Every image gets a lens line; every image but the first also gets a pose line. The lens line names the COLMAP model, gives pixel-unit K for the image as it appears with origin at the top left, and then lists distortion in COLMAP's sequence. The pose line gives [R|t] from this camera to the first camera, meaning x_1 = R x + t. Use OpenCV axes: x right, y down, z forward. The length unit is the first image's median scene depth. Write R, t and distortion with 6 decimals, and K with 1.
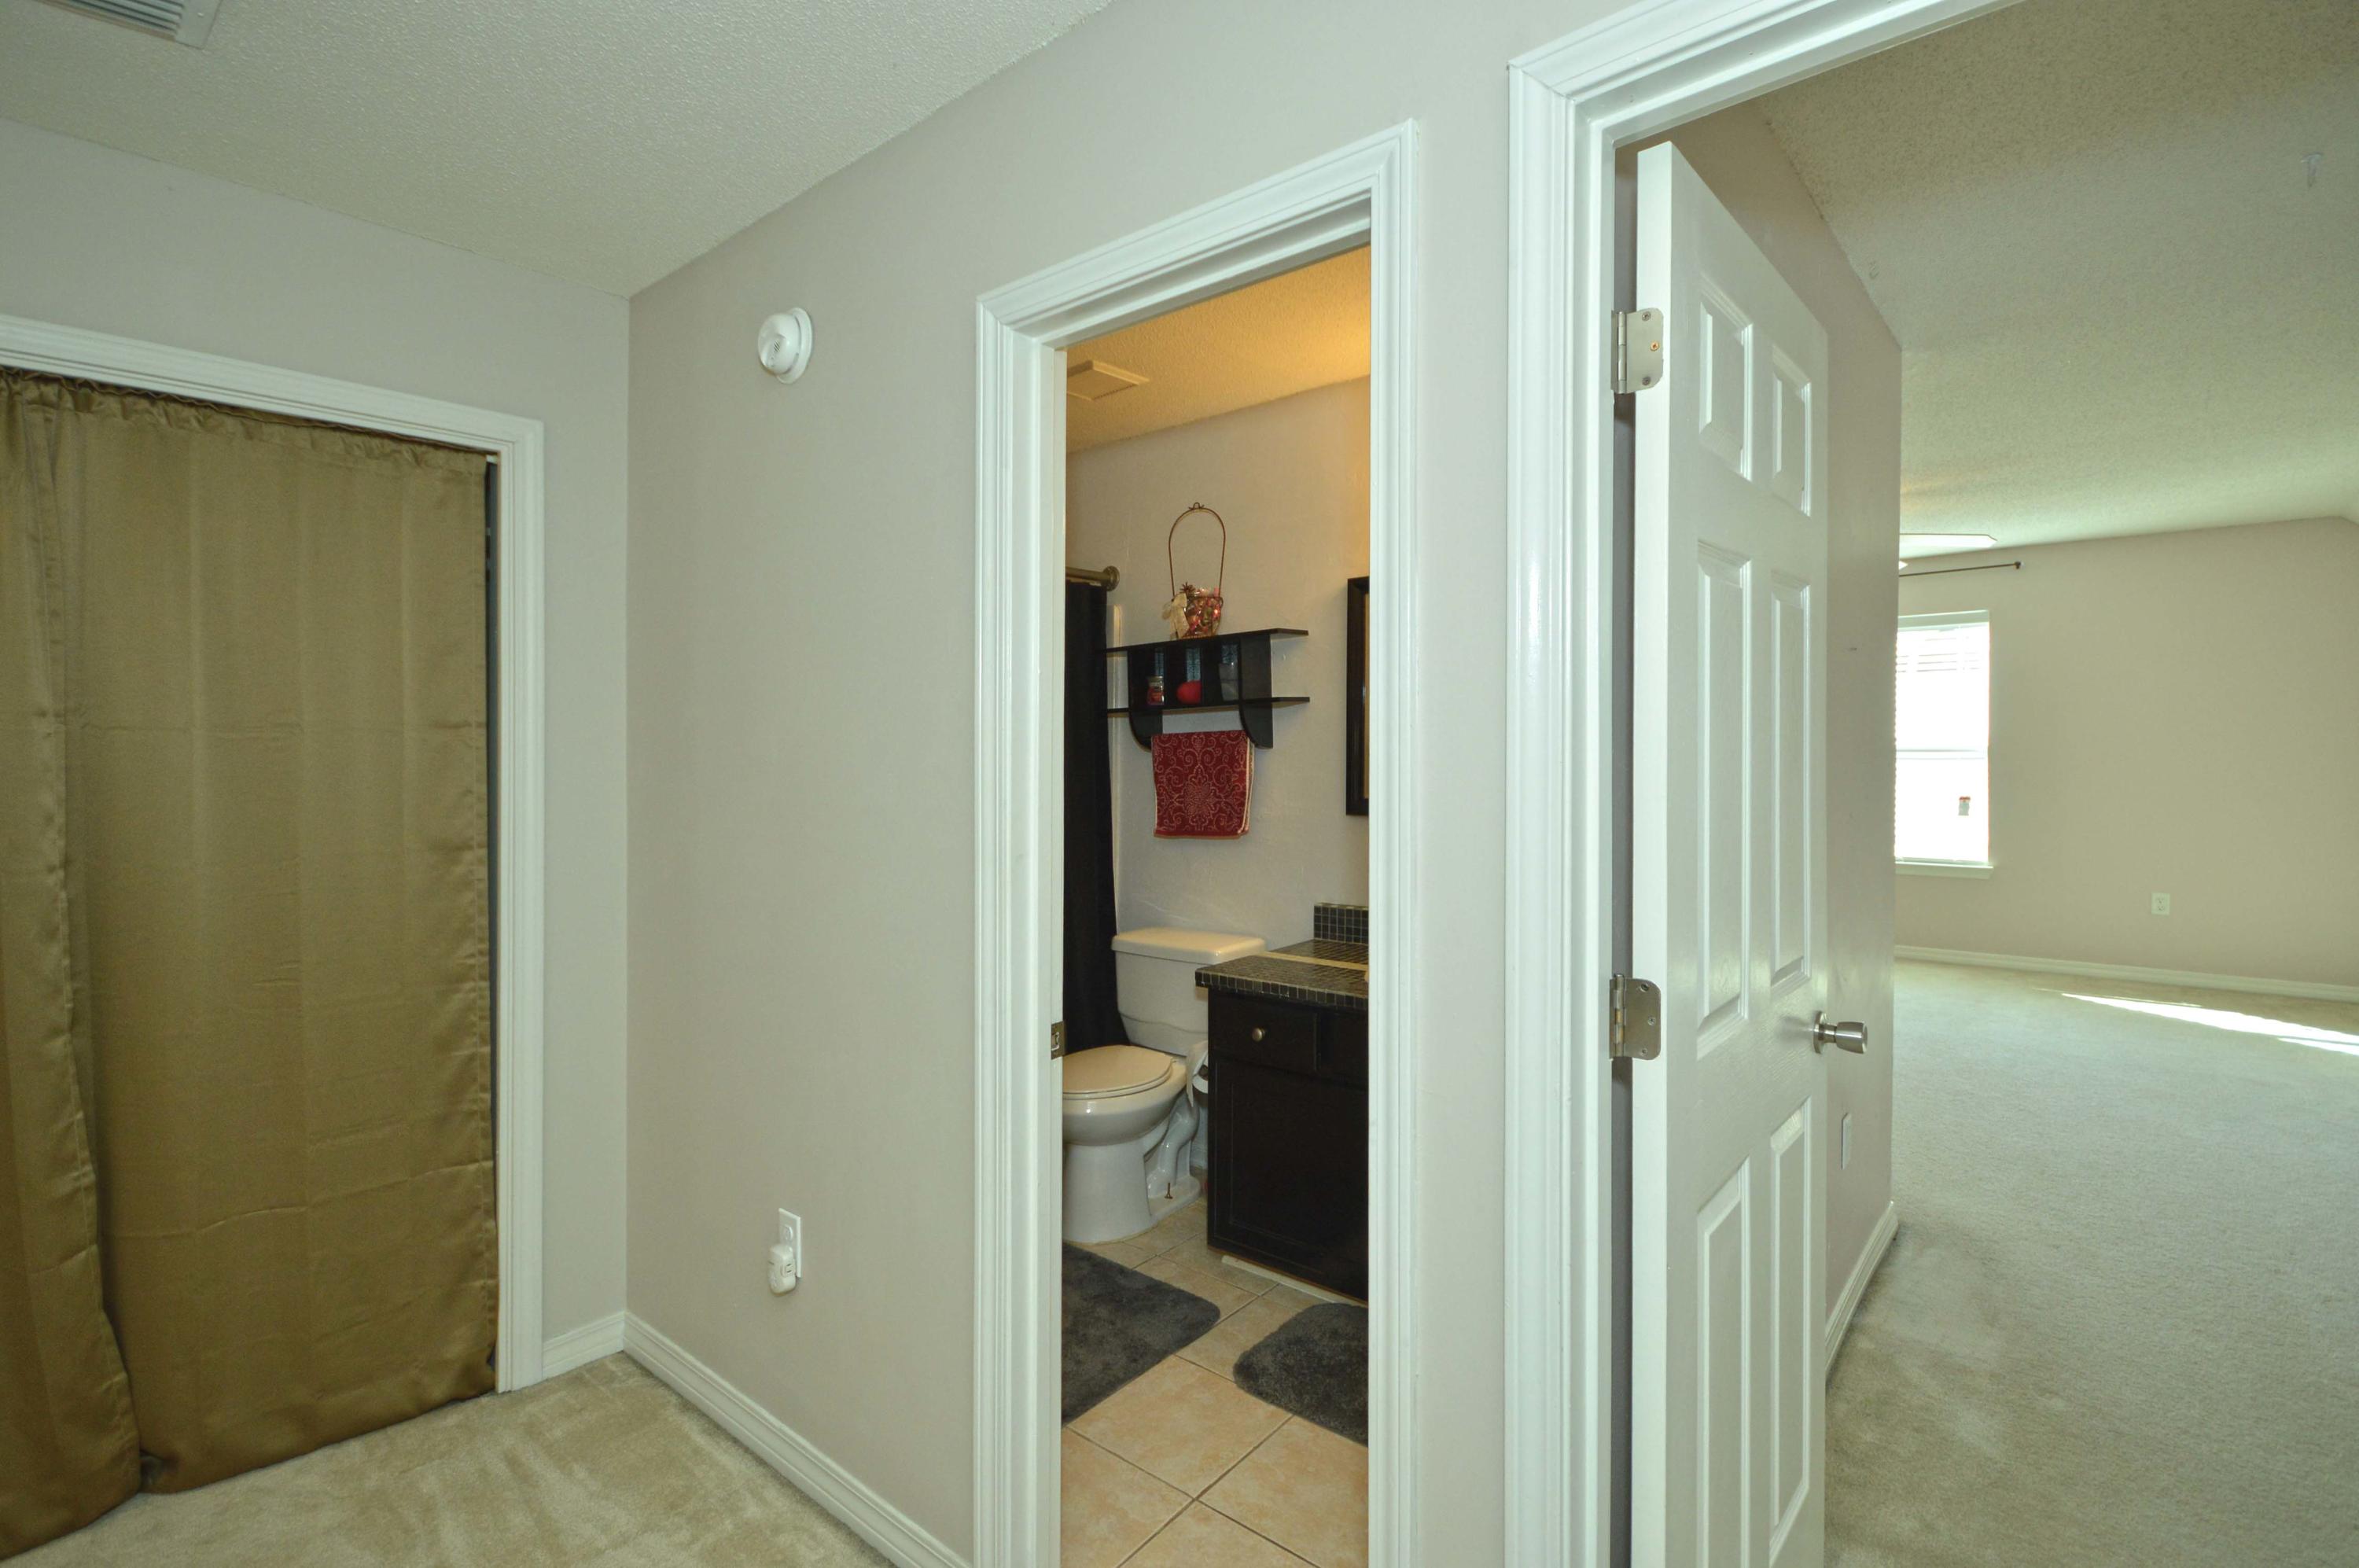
lens RADIAL K [[1092.7, 0, 1181.5], [0, 1092.7, 757.6], [0, 0, 1]] dist [0.000466, 0.000153]
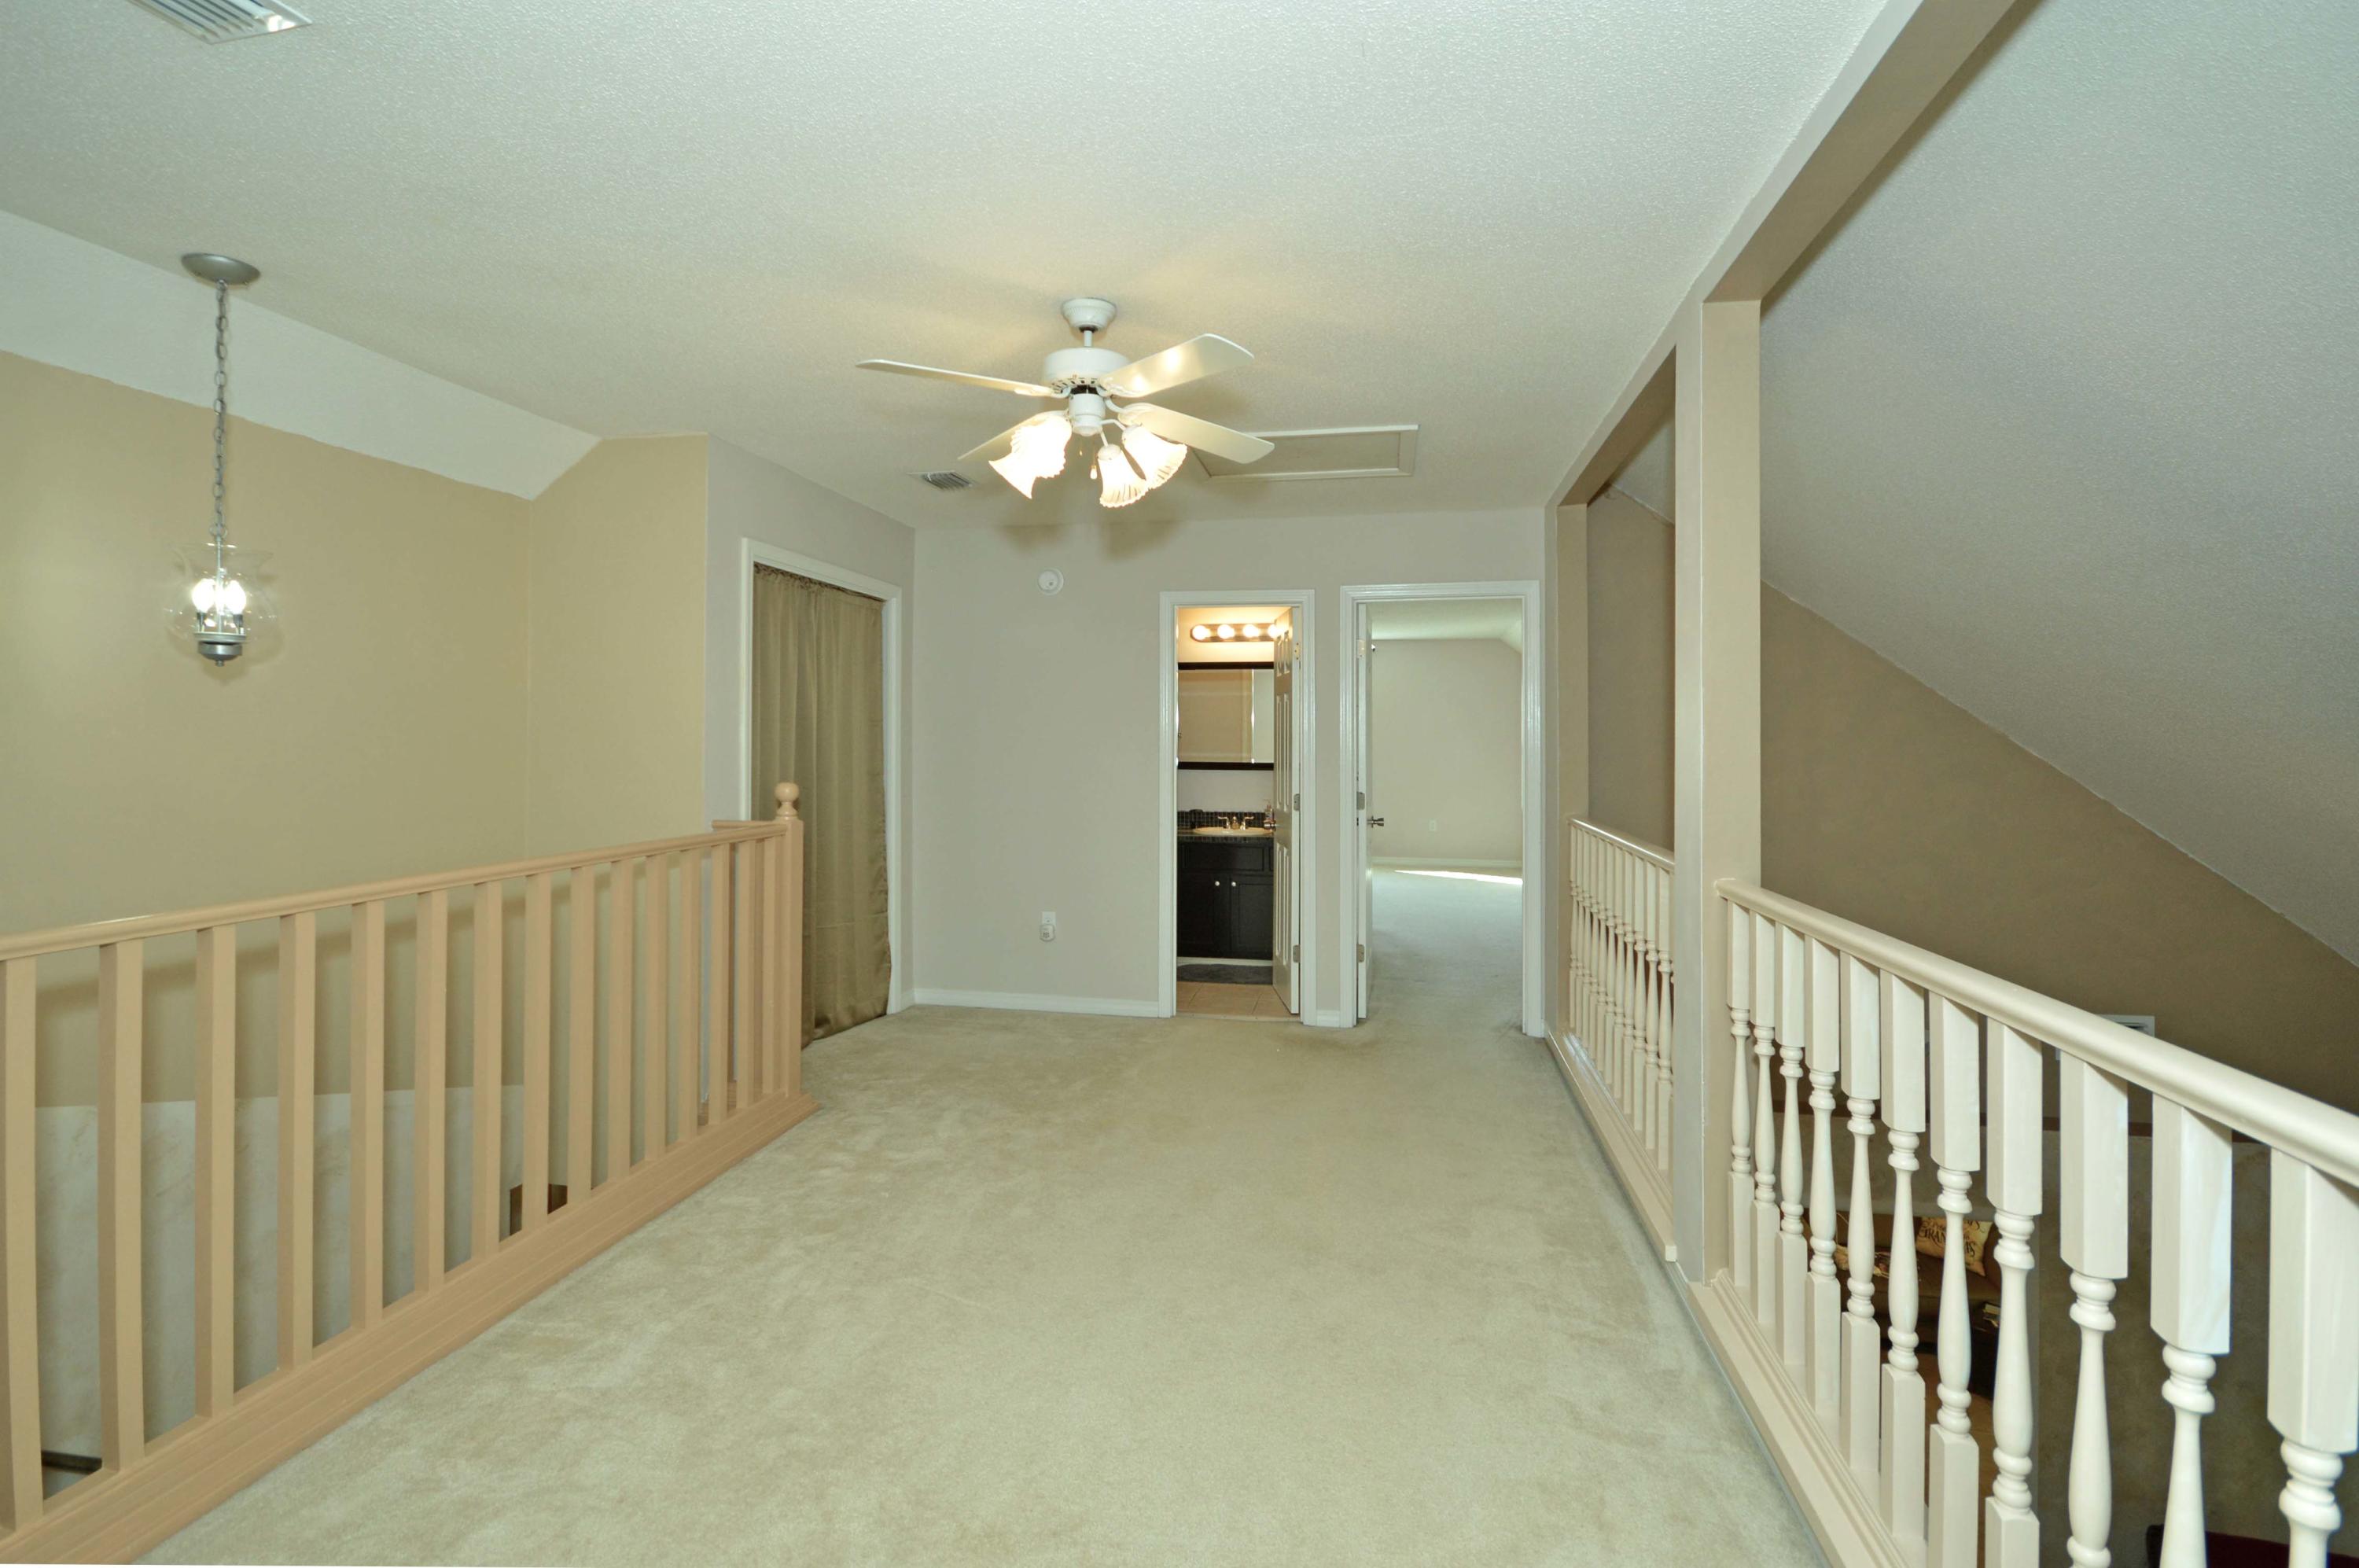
lens RADIAL K [[1092.7, 0, 1181.5], [0, 1092.7, 757.6], [0, 0, 1]] dist [0.000466, 0.000153]
pose [[0.871816, -0.000213, 0.489834, -1.220563], [-0.004888, 0.999946, 0.009133, 0.025222], [-0.489810, -0.010356, 0.871768, -1.281666]]
